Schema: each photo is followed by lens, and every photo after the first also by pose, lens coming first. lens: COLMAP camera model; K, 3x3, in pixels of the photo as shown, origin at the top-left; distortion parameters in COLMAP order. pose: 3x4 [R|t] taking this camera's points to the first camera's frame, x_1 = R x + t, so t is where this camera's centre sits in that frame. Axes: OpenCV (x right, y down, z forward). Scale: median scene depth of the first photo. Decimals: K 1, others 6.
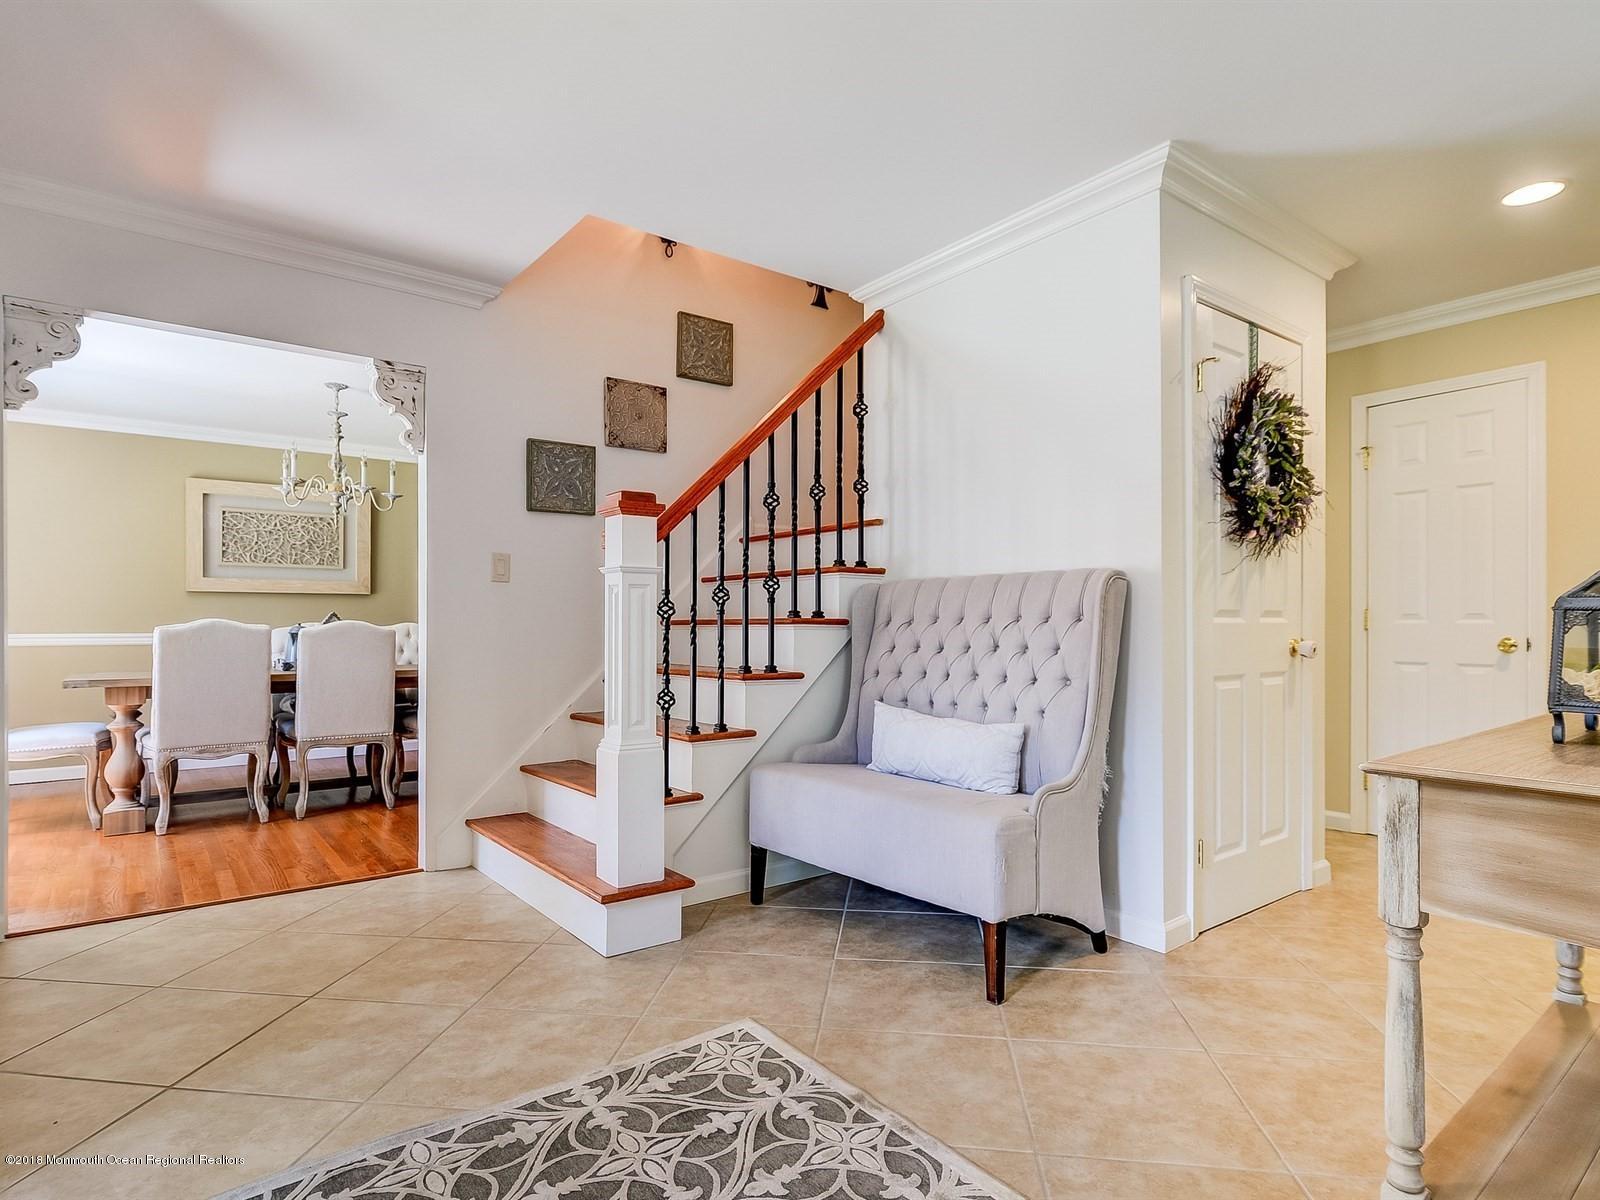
lens RADIAL K [[869.9, 0, 807.2], [0, 869.9, 608.0], [0, 0, 1]] dist [-0.009271, -0.002437]
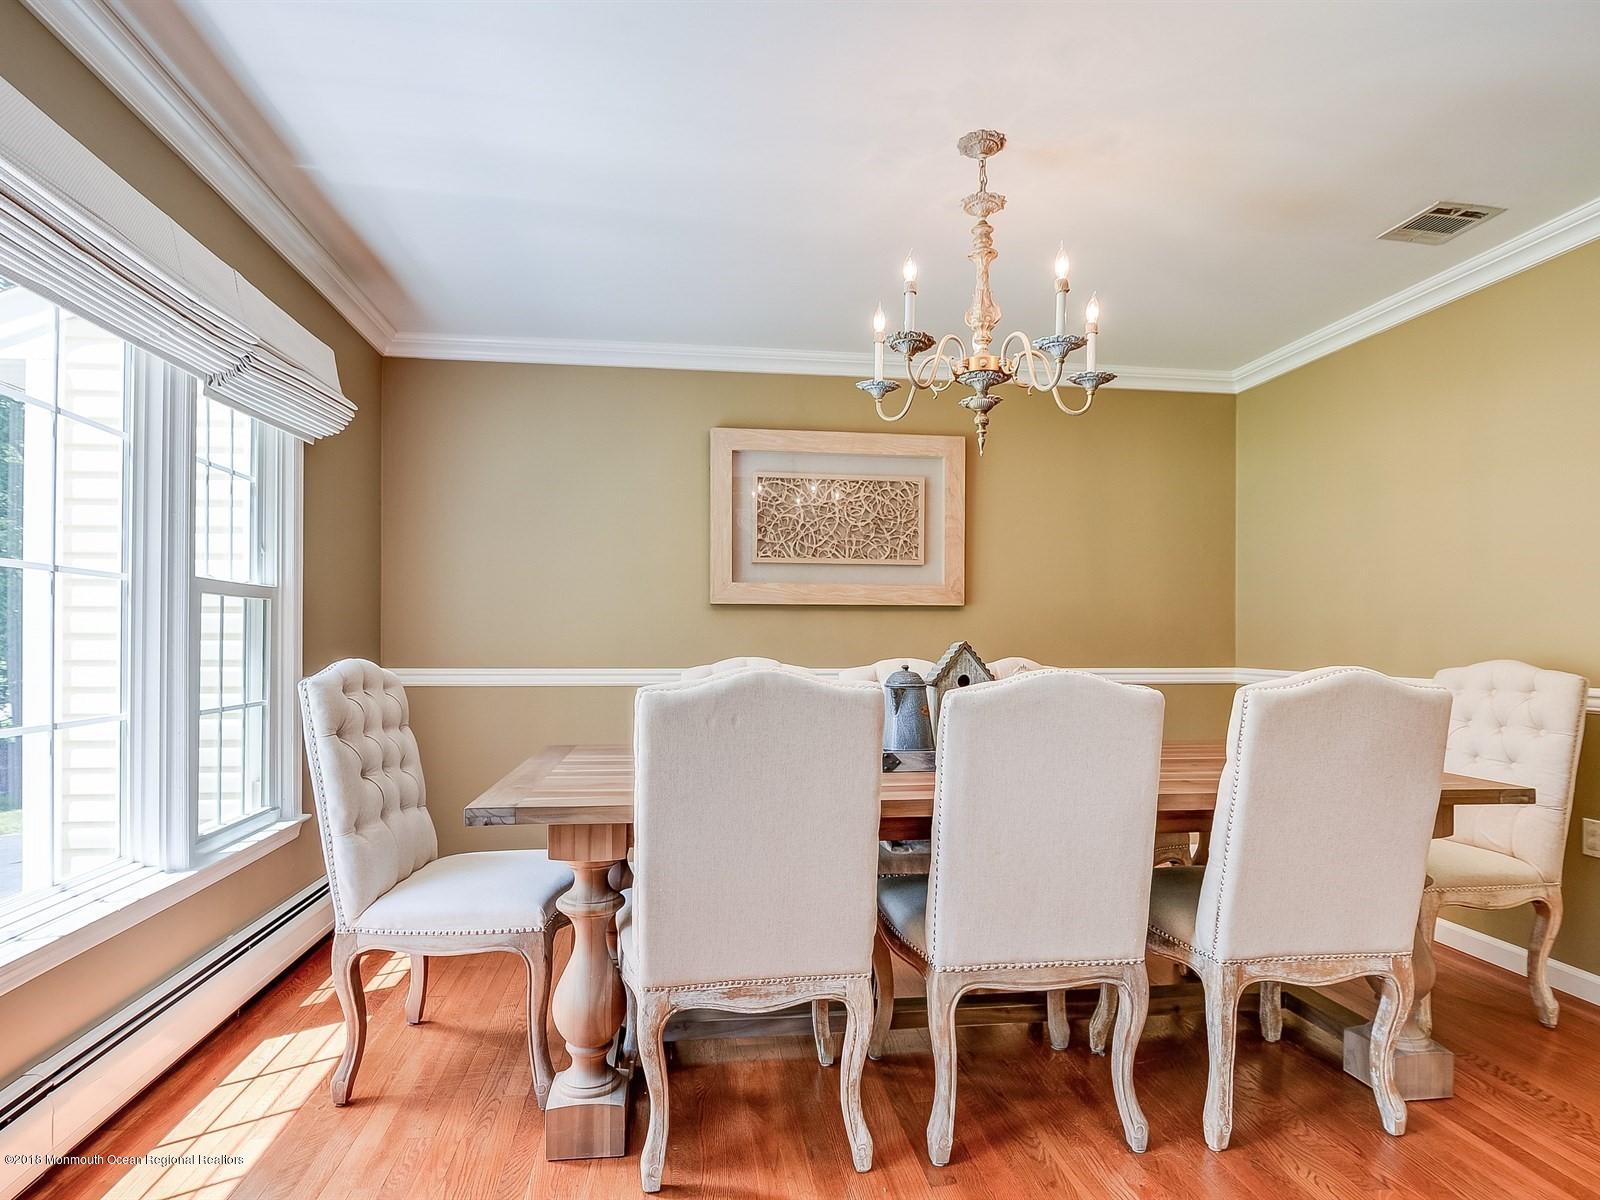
lens RADIAL K [[869.9, 0, 797.0], [0, 869.9, 609.2], [0, 0, 1]] dist [-0.009271, -0.002437]
pose [[0.862492, -0.005965, -0.506035, -0.449064], [-0.001608, 0.999893, -0.014528, -0.007113], [0.506068, 0.013344, 0.862391, 0.634998]]
